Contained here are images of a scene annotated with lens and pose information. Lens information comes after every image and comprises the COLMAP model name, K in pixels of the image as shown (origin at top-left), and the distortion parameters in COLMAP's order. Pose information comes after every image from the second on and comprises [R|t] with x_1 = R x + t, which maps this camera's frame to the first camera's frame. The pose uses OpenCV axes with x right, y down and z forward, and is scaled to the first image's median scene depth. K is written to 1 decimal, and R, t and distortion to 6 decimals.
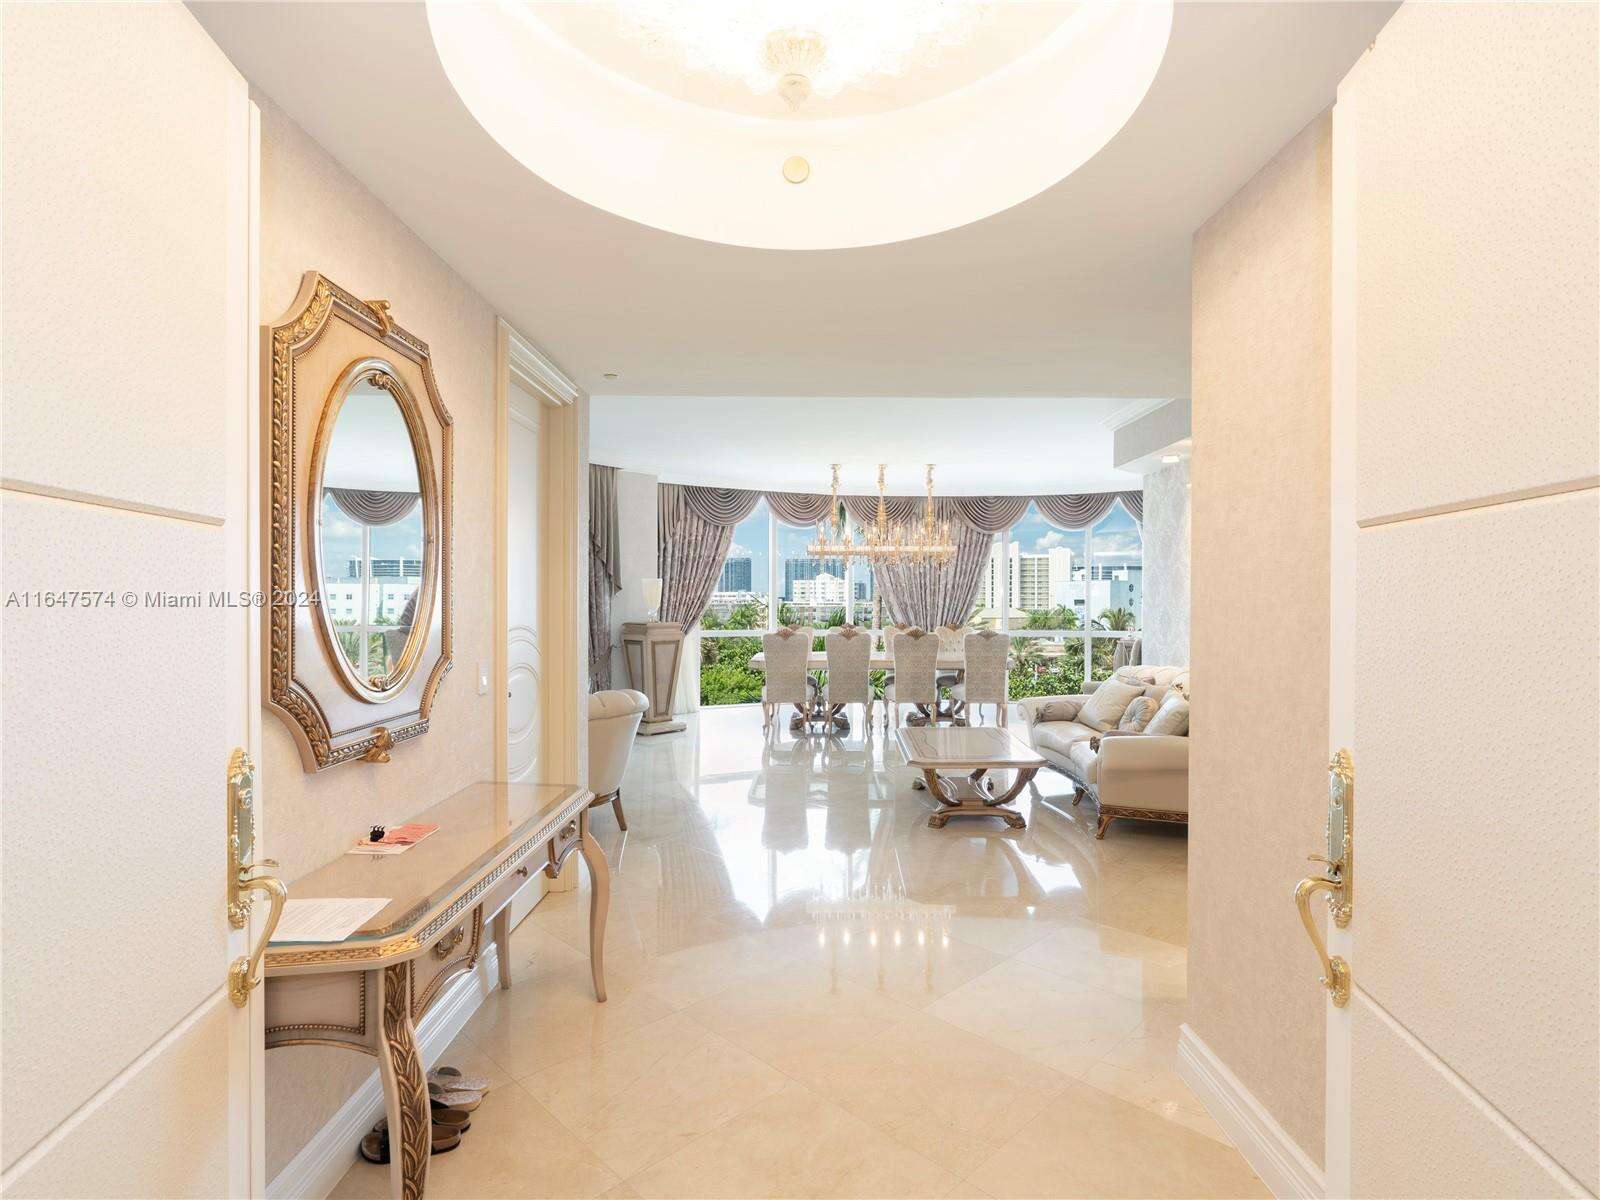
lens RADIAL K [[823.8, 0, 835.1], [0, 823.8, 603.0], [0, 0, 1]] dist [-0.000114, -0.000043]
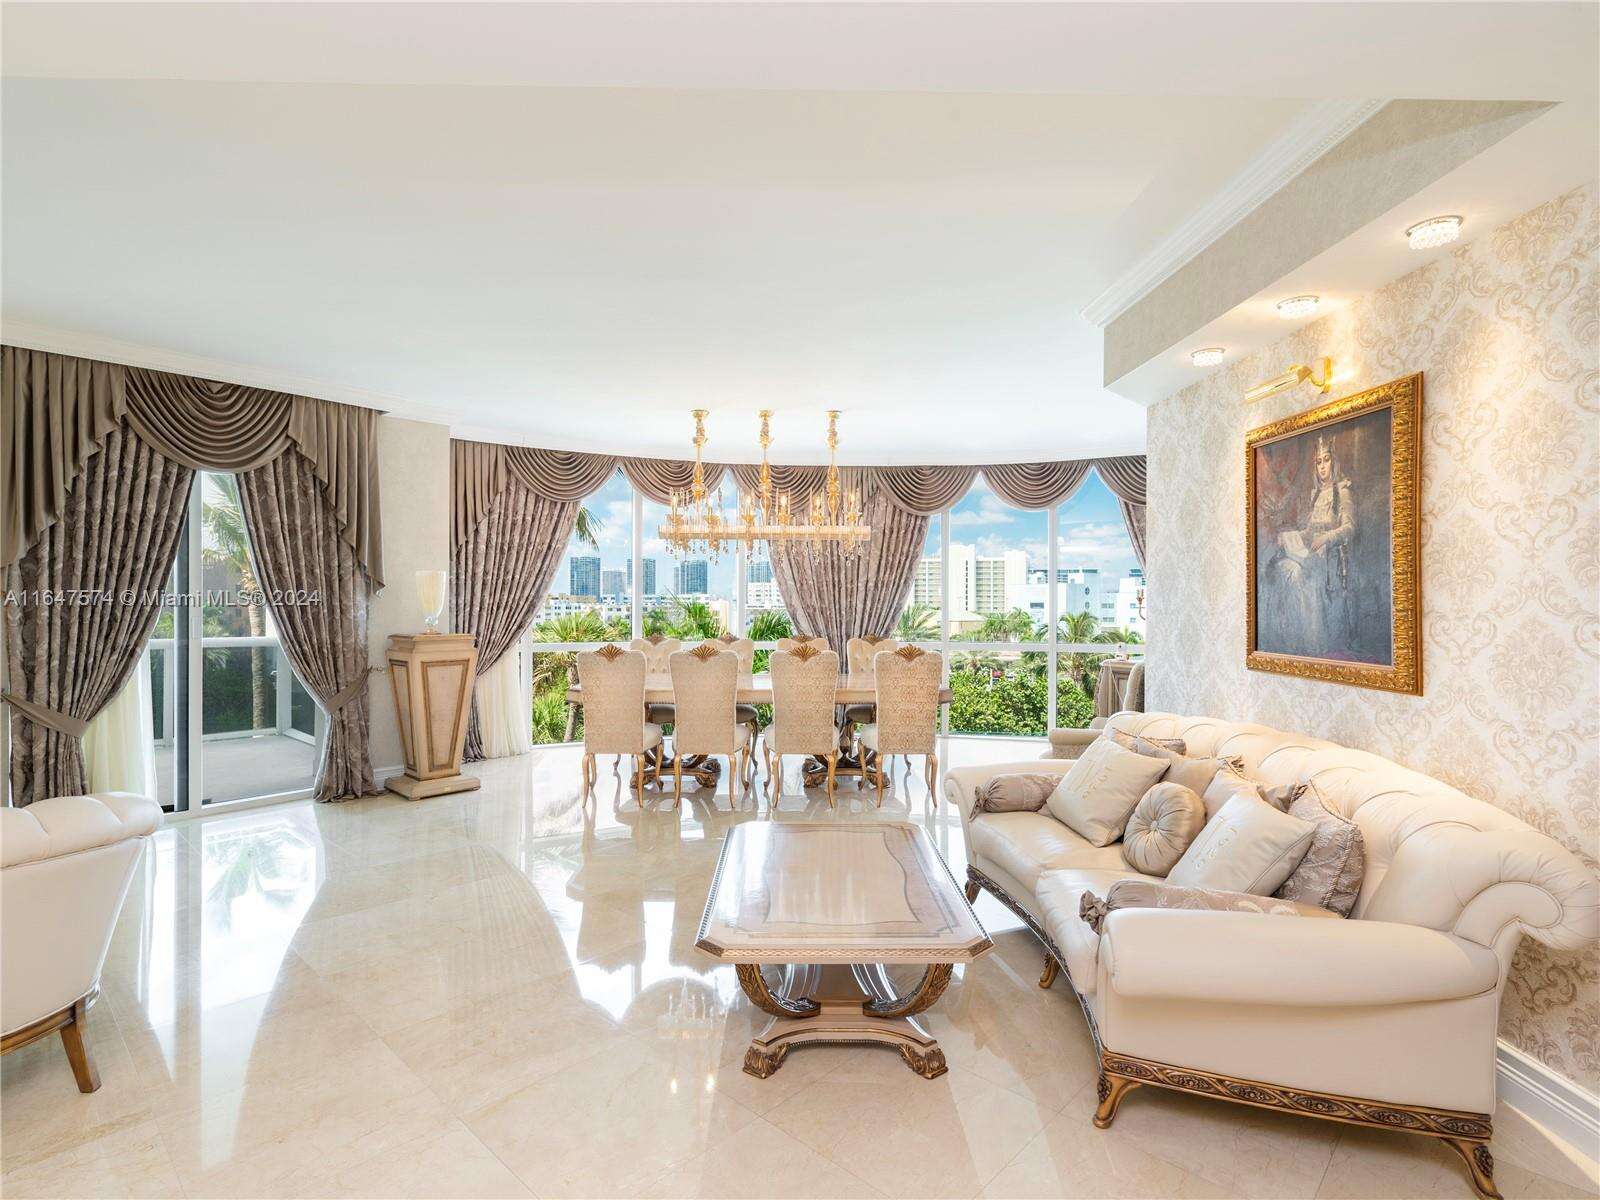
lens RADIAL K [[822.6, 0, 800.0], [0, 822.6, 600.0], [0, 0, 1]] dist [-0.000184, -0.000120]
pose [[0.999951, 0.001537, 0.009797, 0.072138], [-0.001470, 0.999975, -0.006902, -0.000614], [-0.009808, 0.006888, 0.999928, 0.264791]]
